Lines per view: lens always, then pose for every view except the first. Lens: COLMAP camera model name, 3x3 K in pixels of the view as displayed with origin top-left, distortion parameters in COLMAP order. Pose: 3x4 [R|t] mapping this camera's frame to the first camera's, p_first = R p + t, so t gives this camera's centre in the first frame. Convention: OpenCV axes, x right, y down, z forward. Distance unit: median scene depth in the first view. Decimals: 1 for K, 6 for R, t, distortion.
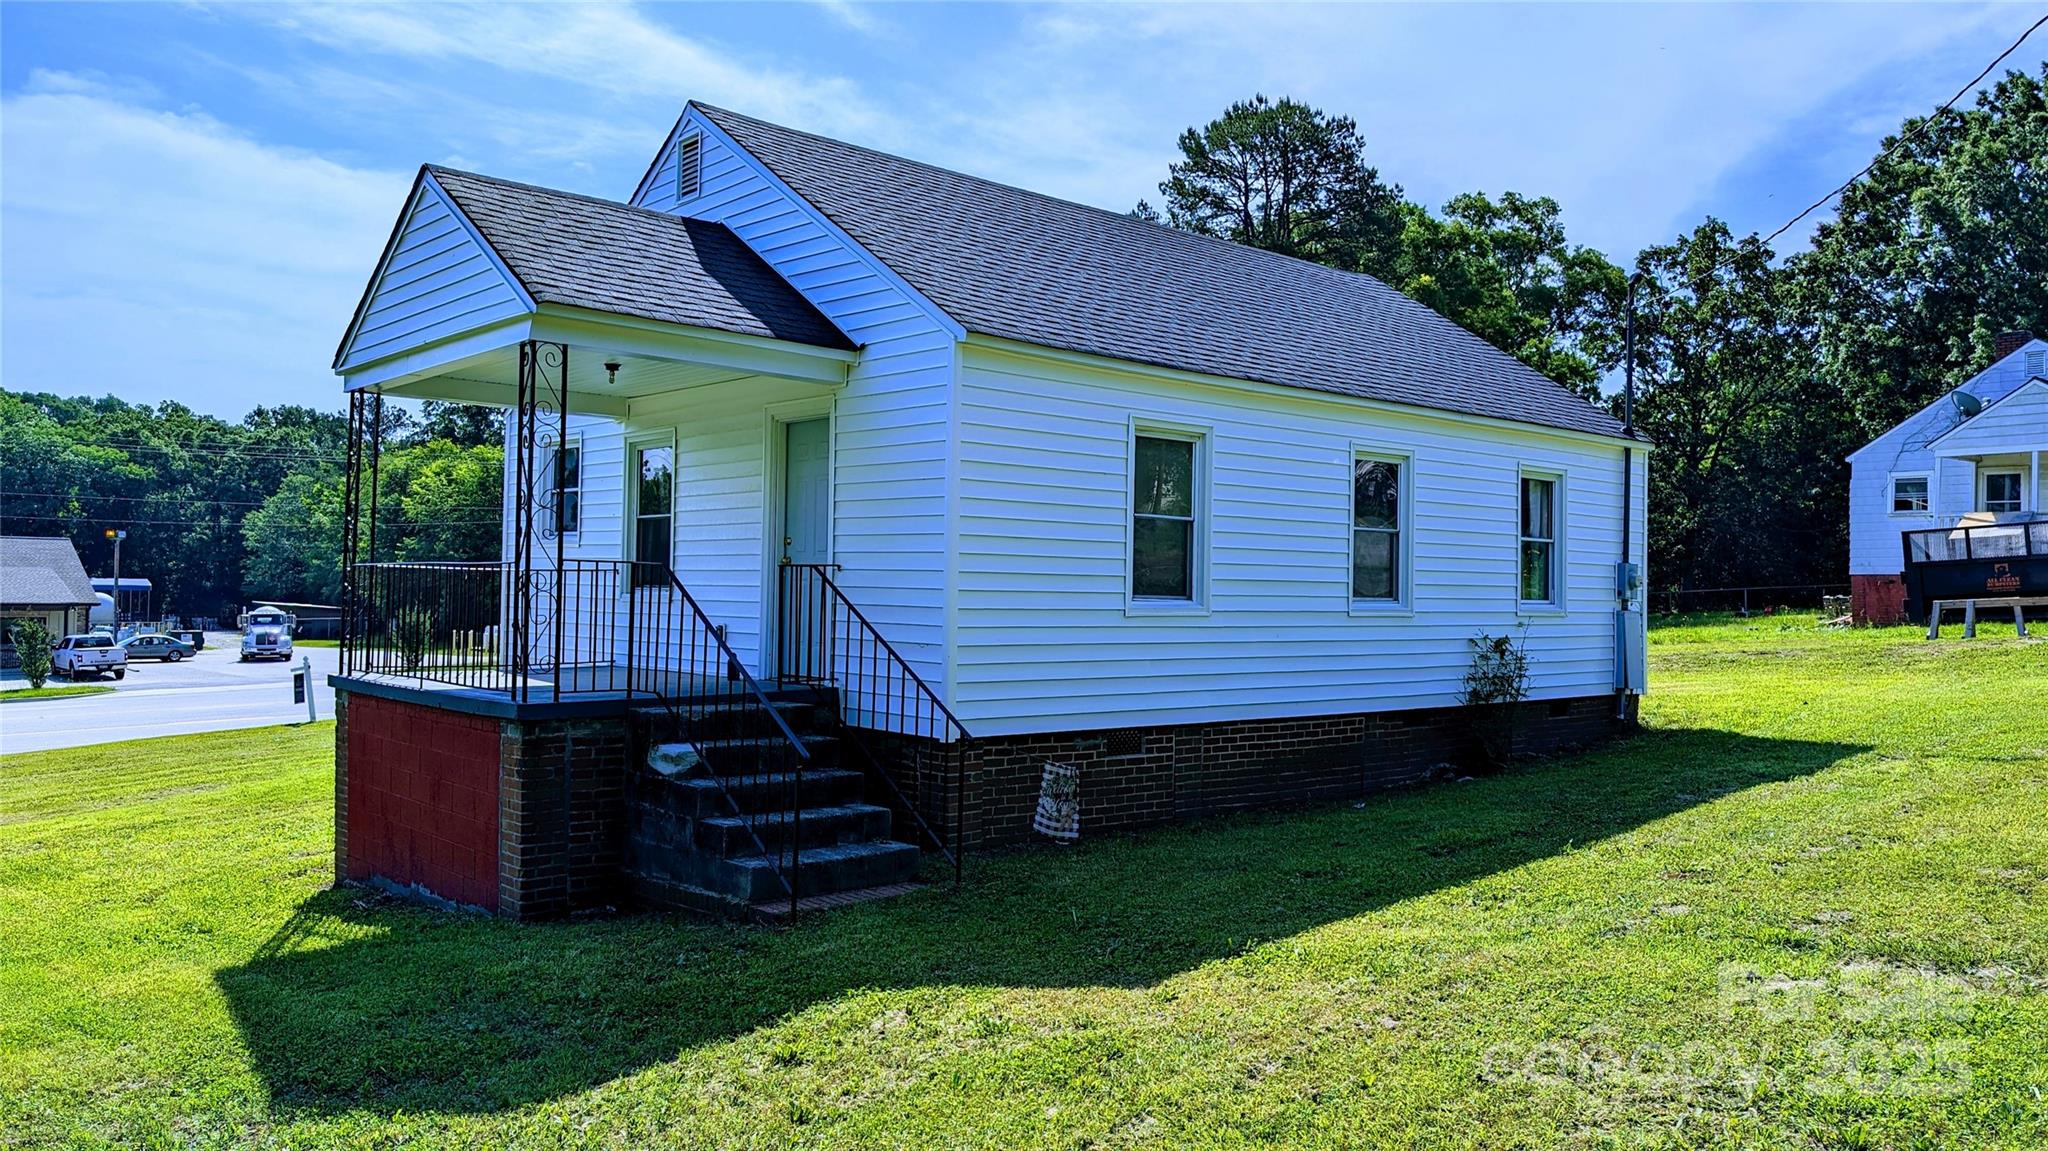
lens RADIAL K [[1487.8, 0, 1020.9], [0, 1487.8, 569.2], [0, 0, 1]] dist [0.003414, 0.000880]
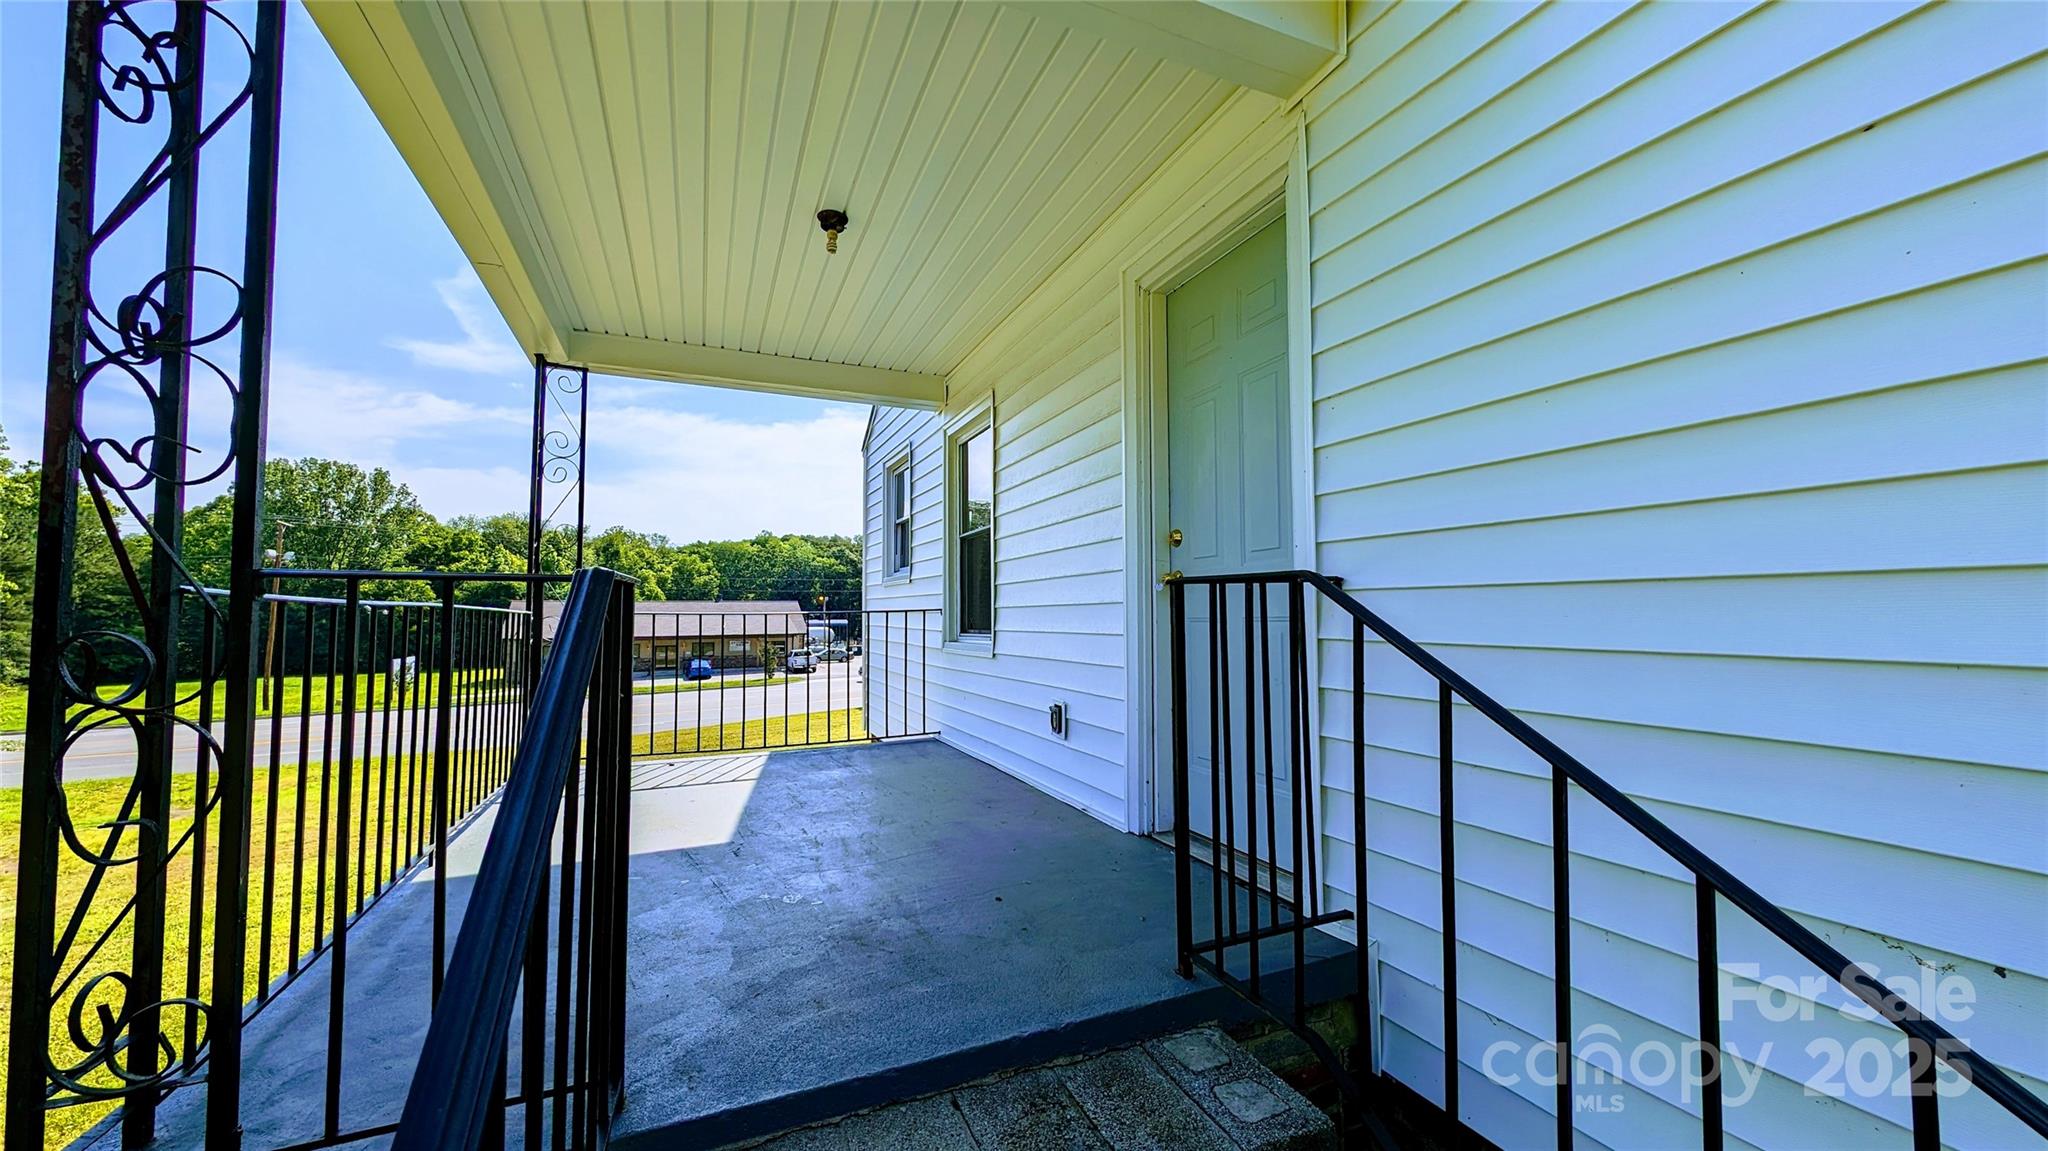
lens RADIAL K [[760.5, 0, 1027.7], [0, 760.5, 582.8], [0, 0, 1]] dist [0.000190, 0.000003]
pose [[0.949009, -0.039301, -0.312789, -0.108712], [0.029468, 0.998913, -0.036104, 0.003323], [0.313868, 0.025046, 0.949136, 0.647480]]
